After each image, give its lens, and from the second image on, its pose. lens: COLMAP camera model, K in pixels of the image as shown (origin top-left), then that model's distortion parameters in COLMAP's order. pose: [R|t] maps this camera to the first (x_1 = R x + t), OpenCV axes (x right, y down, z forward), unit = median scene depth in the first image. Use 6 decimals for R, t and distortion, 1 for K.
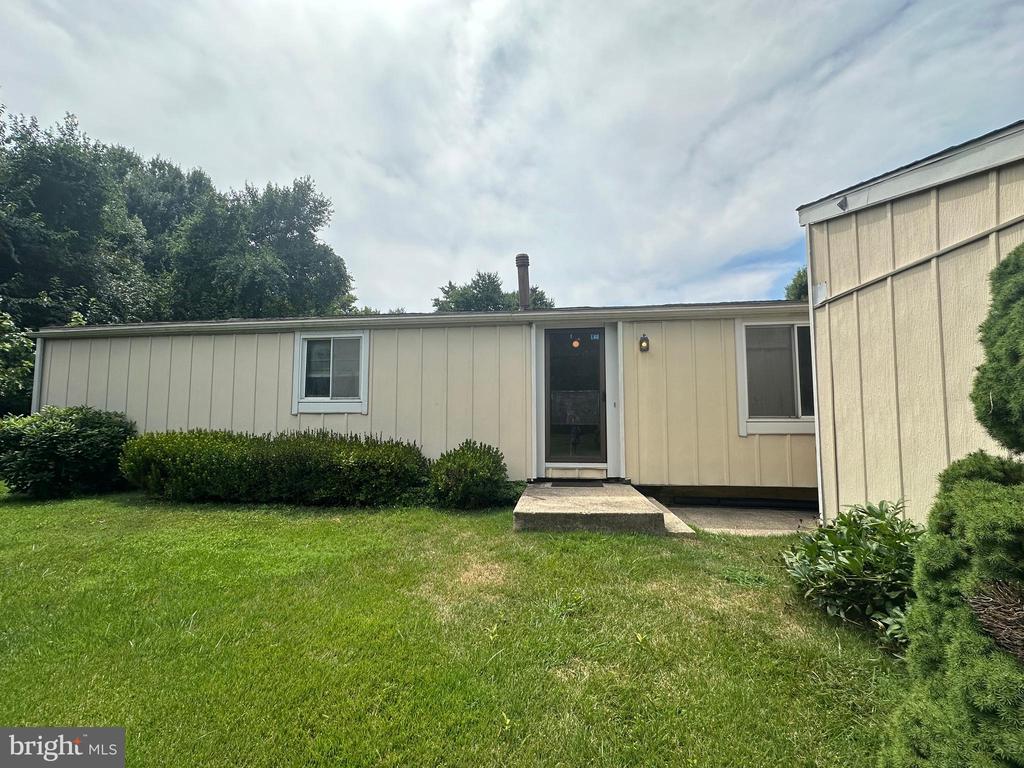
lens RADIAL K [[406.3, 0, 512.0], [0, 406.3, 384.0], [0, 0, 1]] dist [-0.000323, -0.000055]
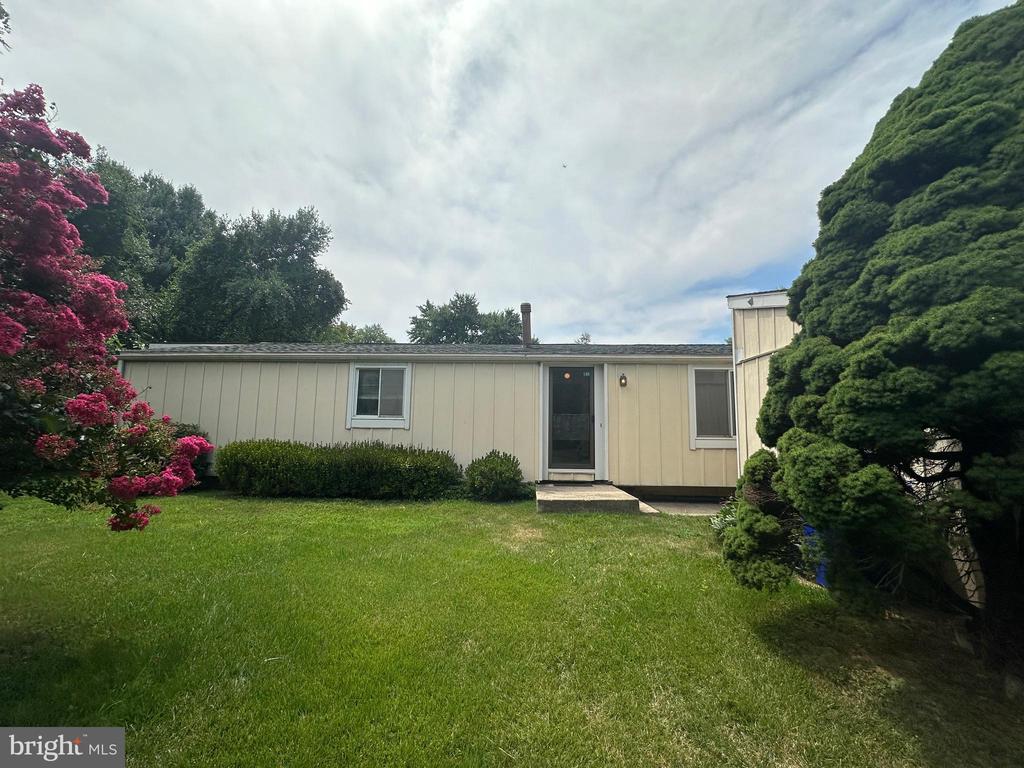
lens RADIAL K [[406.3, 0, 512.0], [0, 406.3, 384.0], [0, 0, 1]] dist [-0.000323, -0.000055]
pose [[0.996649, 0.024844, 0.077934, -0.143095], [-0.021603, 0.998877, -0.042169, -0.021641], [-0.078894, 0.040344, 0.996066, -0.306387]]
